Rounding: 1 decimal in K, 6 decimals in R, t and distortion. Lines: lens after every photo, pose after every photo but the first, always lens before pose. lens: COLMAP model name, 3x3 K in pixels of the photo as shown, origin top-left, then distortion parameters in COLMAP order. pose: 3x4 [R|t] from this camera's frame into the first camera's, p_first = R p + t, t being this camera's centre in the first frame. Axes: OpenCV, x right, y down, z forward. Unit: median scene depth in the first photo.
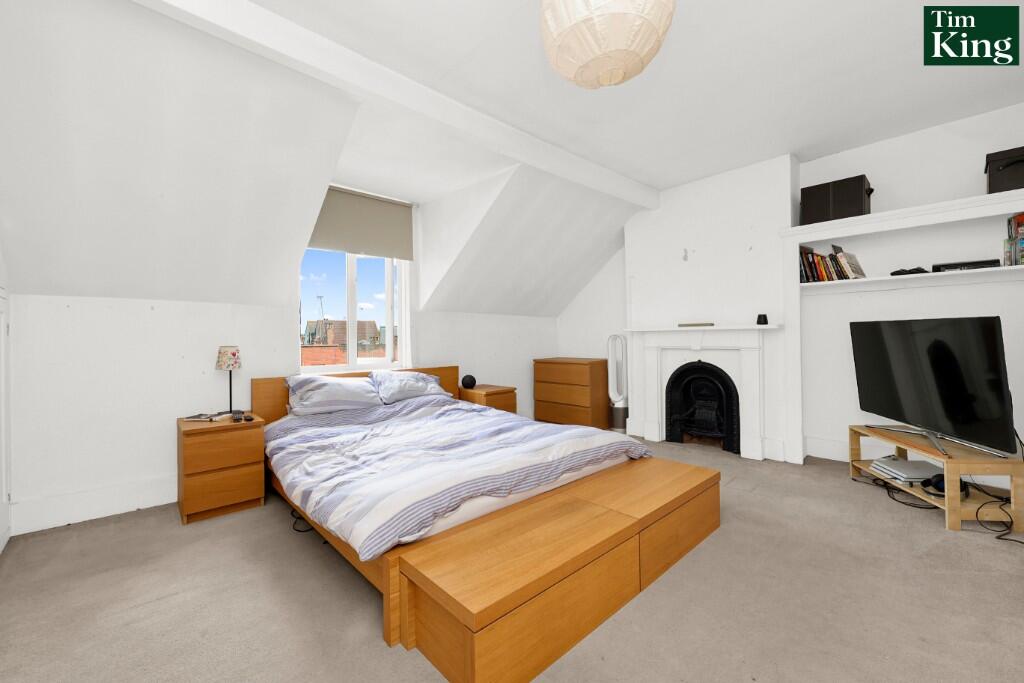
lens RADIAL K [[409.8, 0, 504.7], [0, 409.8, 337.3], [0, 0, 1]] dist [0.001171, -0.000025]
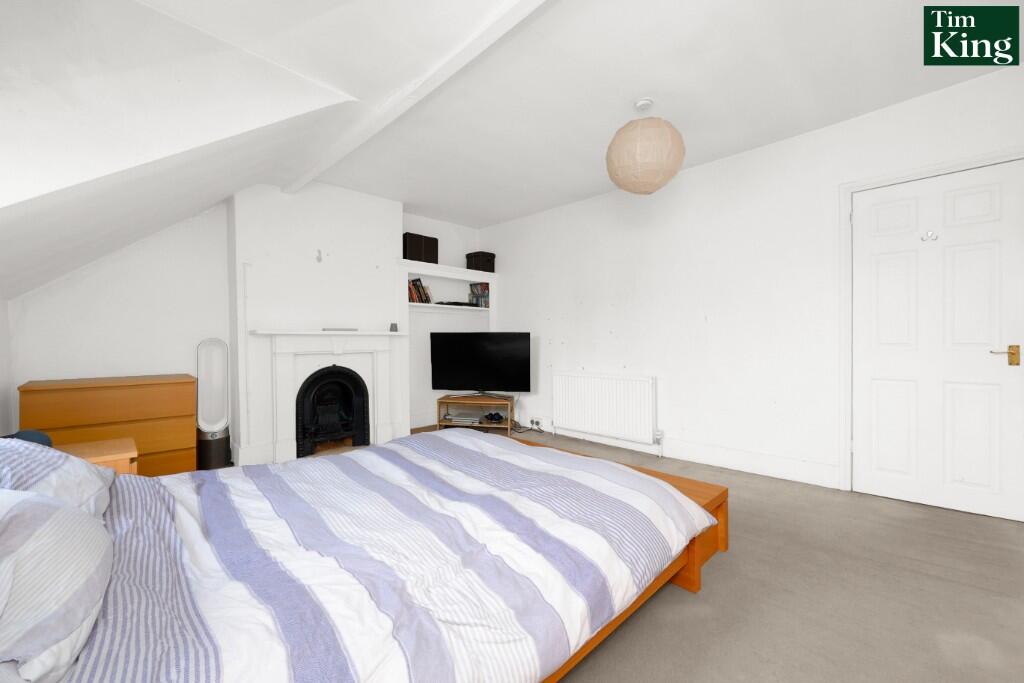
lens RADIAL K [[420.9, 0, 501.5], [0, 420.9, 344.0], [0, 0, 1]] dist [-0.000878, -0.000164]
pose [[-0.024710, 0.008882, 0.999655, -0.590210], [0.006822, 0.999939, -0.008716, 0.017783], [-0.999671, 0.006605, -0.024769, 0.640869]]
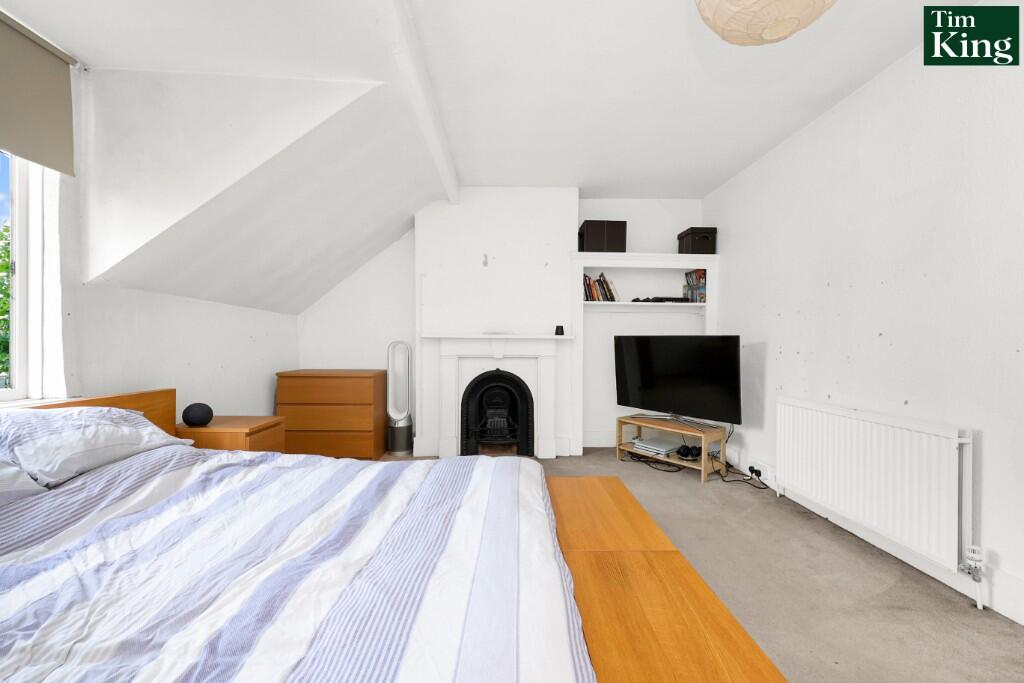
lens RADIAL K [[419.7, 0, 512.1], [0, 419.7, 348.5], [0, 0, 1]] dist [0.000708, 0.000058]
pose [[0.663815, 0.012957, 0.747785, -0.273220], [-0.018703, 0.999825, -0.000721, 0.007325], [-0.747663, -0.013507, 0.663941, 0.312412]]
